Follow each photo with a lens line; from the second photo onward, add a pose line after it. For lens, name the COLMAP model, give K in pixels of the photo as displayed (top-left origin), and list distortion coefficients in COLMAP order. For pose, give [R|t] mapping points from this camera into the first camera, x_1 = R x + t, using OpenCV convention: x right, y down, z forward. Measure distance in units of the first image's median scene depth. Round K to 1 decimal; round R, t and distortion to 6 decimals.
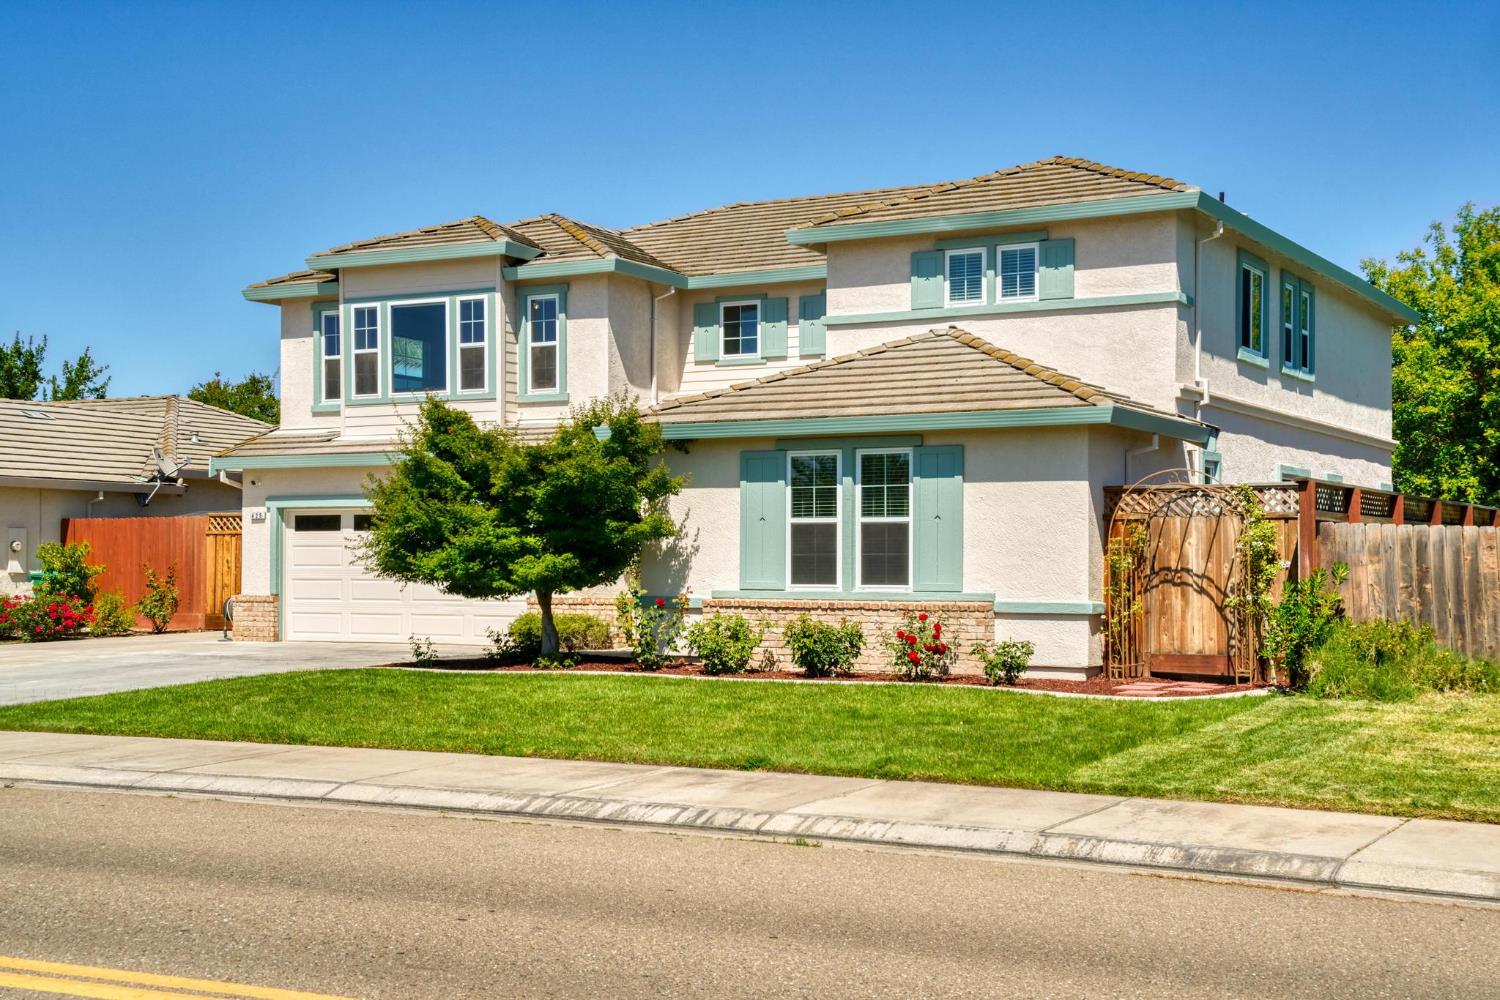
lens RADIAL K [[1943.3, 0, 777.8], [0, 1943.3, 534.9], [0, 0, 1]] dist [0.148414, 0.000000]
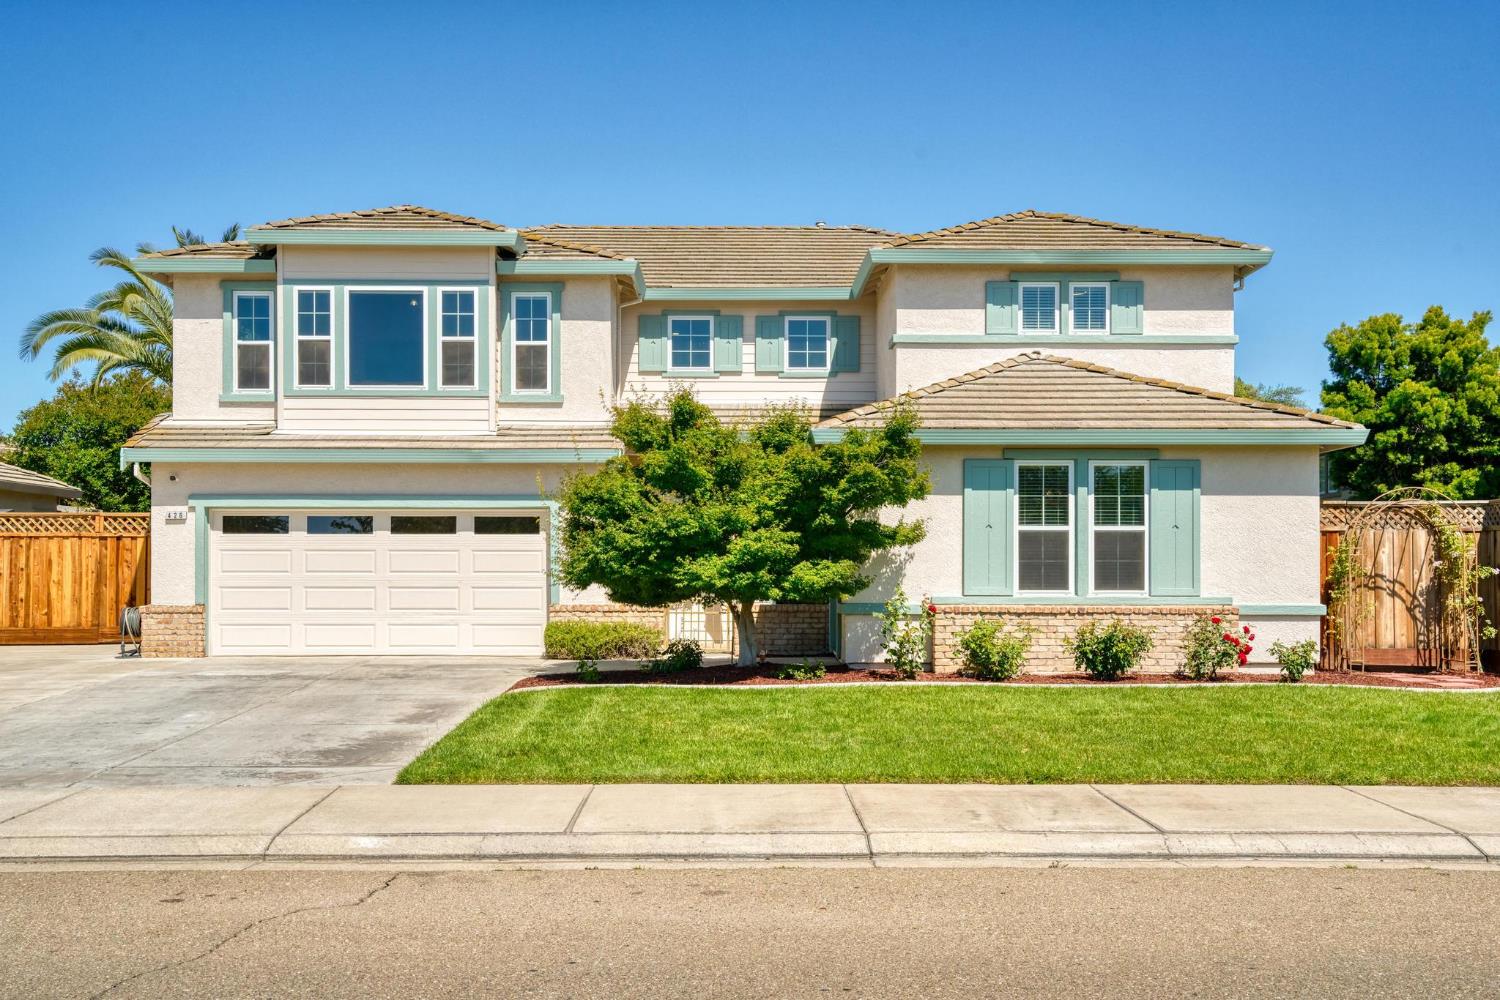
lens RADIAL K [[1531.3, 0, 762.1], [0, 1531.3, 547.9], [0, 0, 1]] dist [0.018988, 0.000000]
pose [[0.869177, 0.007485, 0.494444, -0.486950], [-0.007419, 0.999970, -0.002097, 0.005506], [-0.494445, -0.001845, 0.869207, 0.347480]]
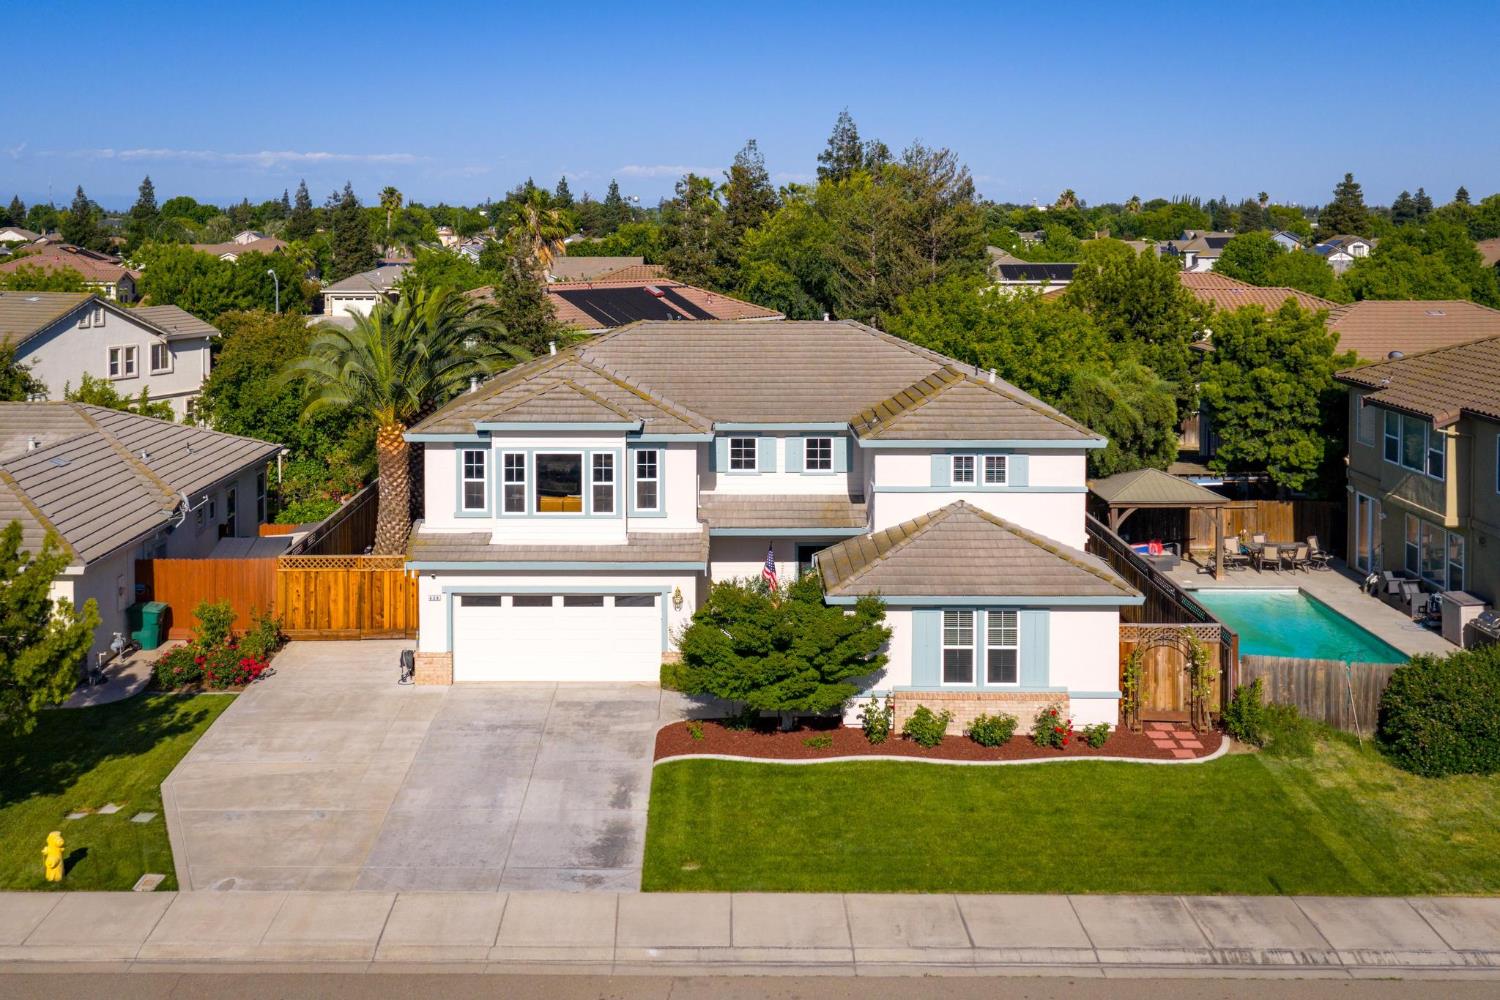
lens RADIAL K [[1575.7, 0, 728.2], [0, 1575.7, 281.8], [0, 0, 1]] dist [0.004770, 0.000000]
pose [[0.877178, -0.019433, 0.479772, -0.810491], [-0.009360, 0.998299, 0.057548, -0.401634], [-0.480074, -0.054971, 0.875504, -0.139737]]
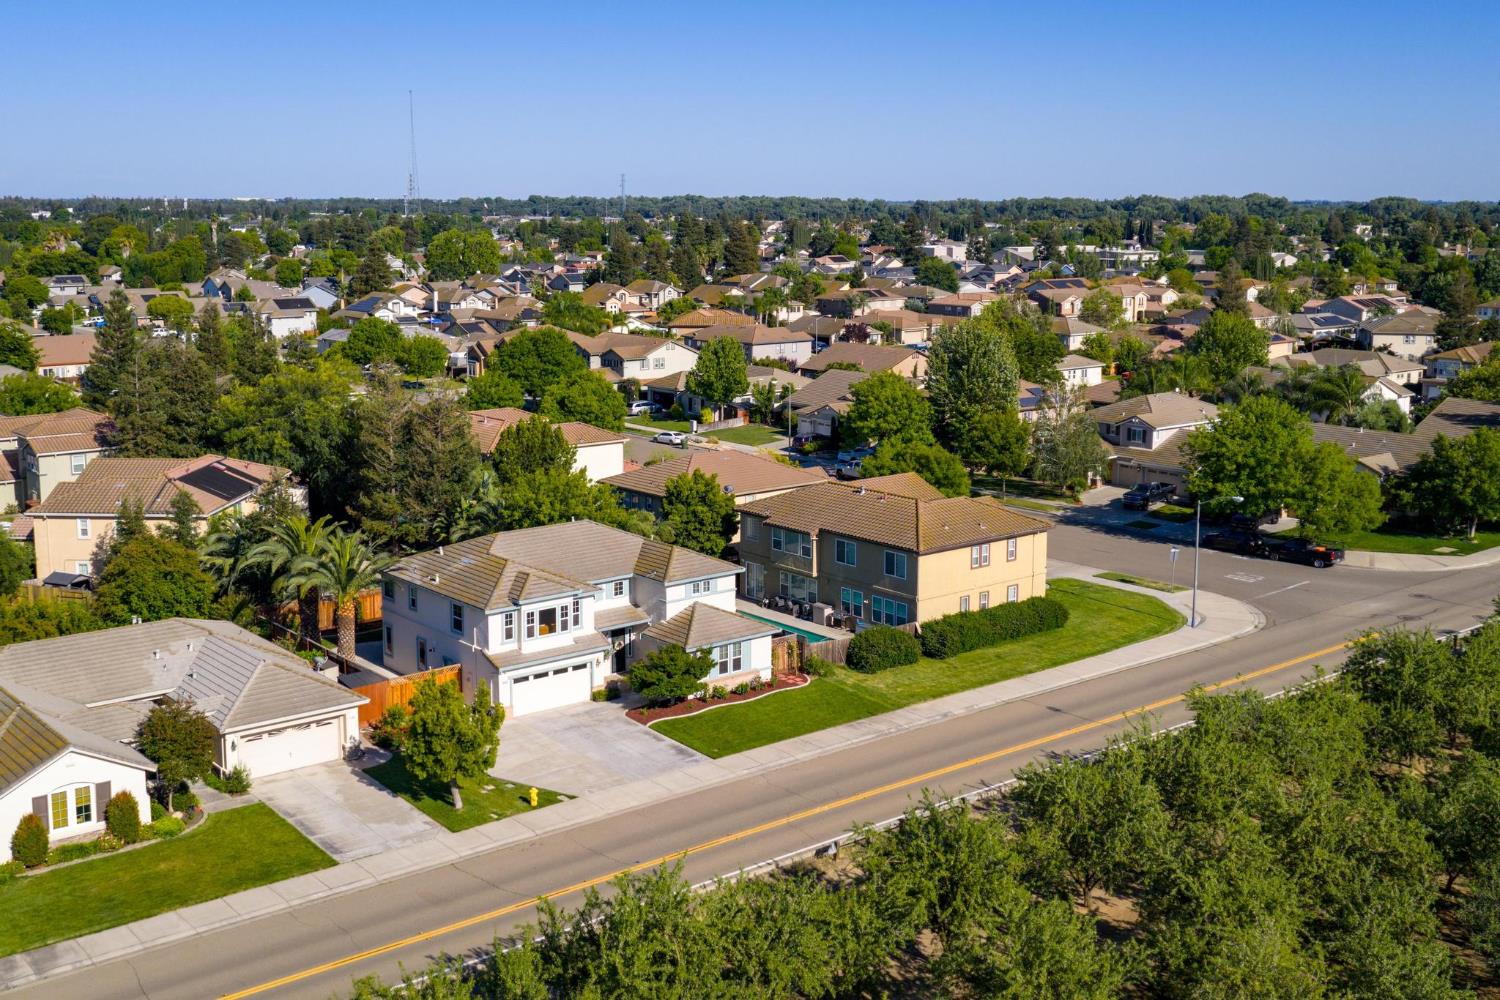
lens RADIAL K [[1575.7, 0, 747.5], [0, 1575.7, 498.5], [0, 0, 1]] dist [0.004770, 0.000000]
pose [[0.365050, -0.169369, 0.915452, -3.103690], [-0.022354, 0.981434, 0.190491, -1.025966], [-0.930720, -0.090003, 0.354487, -0.308403]]
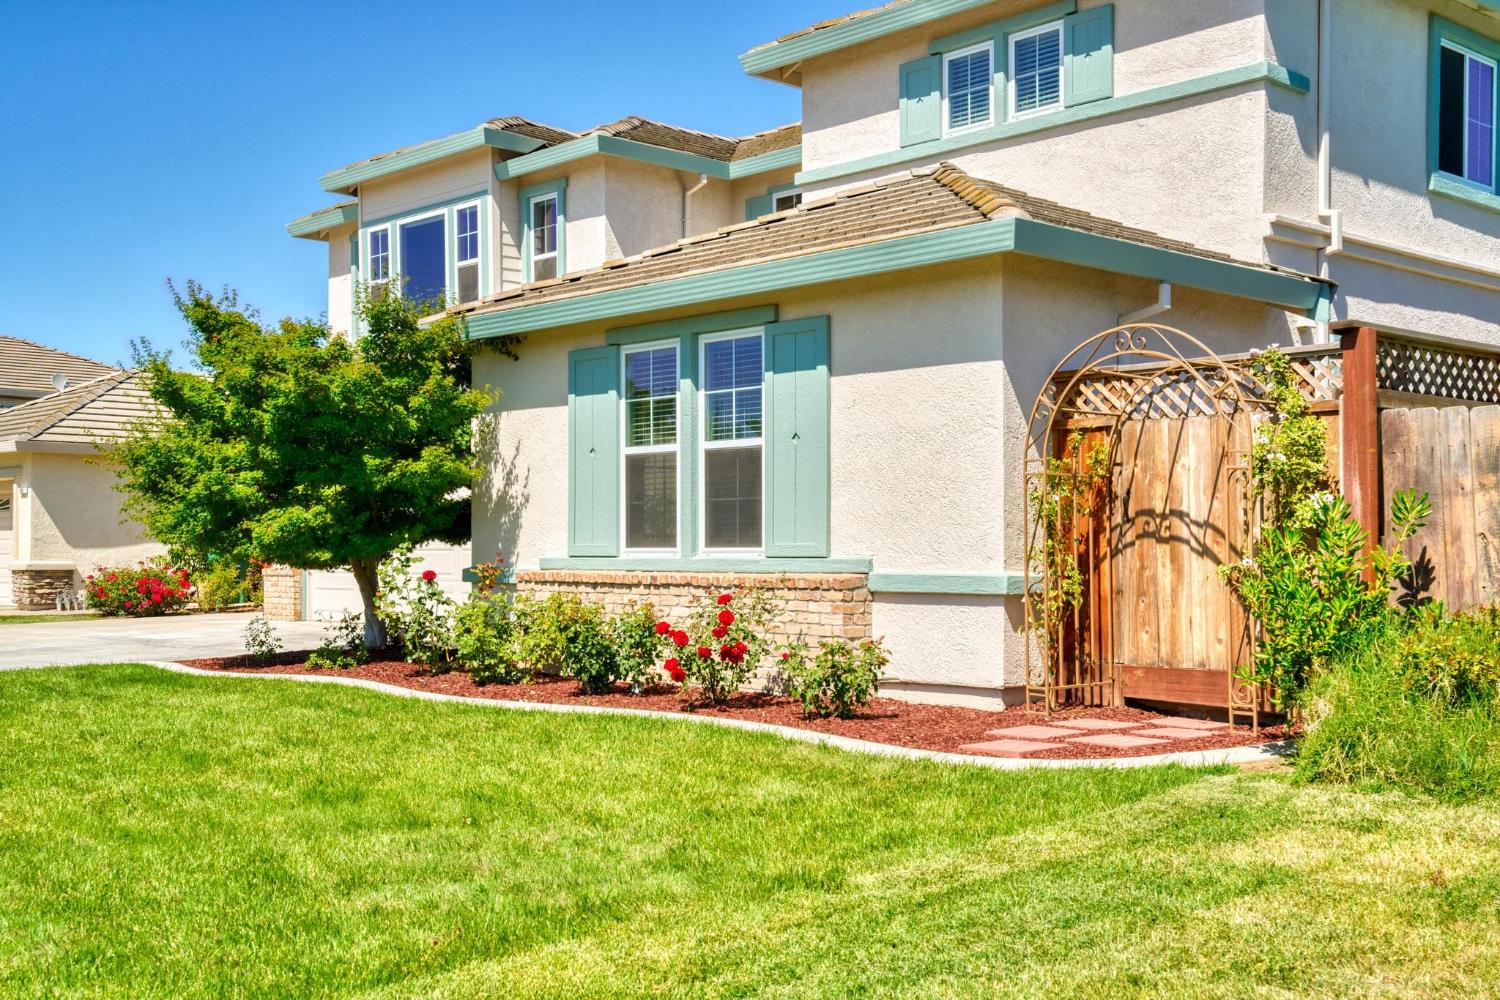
lens RADIAL K [[1665.0, 0, 753.8], [0, 1665.0, 513.5], [0, 0, 1]] dist [0.091626, 0.000000]
pose [[0.952915, -0.012510, -0.302980, 0.209220], [0.011275, 0.999919, -0.005827, 0.016813], [0.303028, 0.002137, 0.952979, 0.452555]]
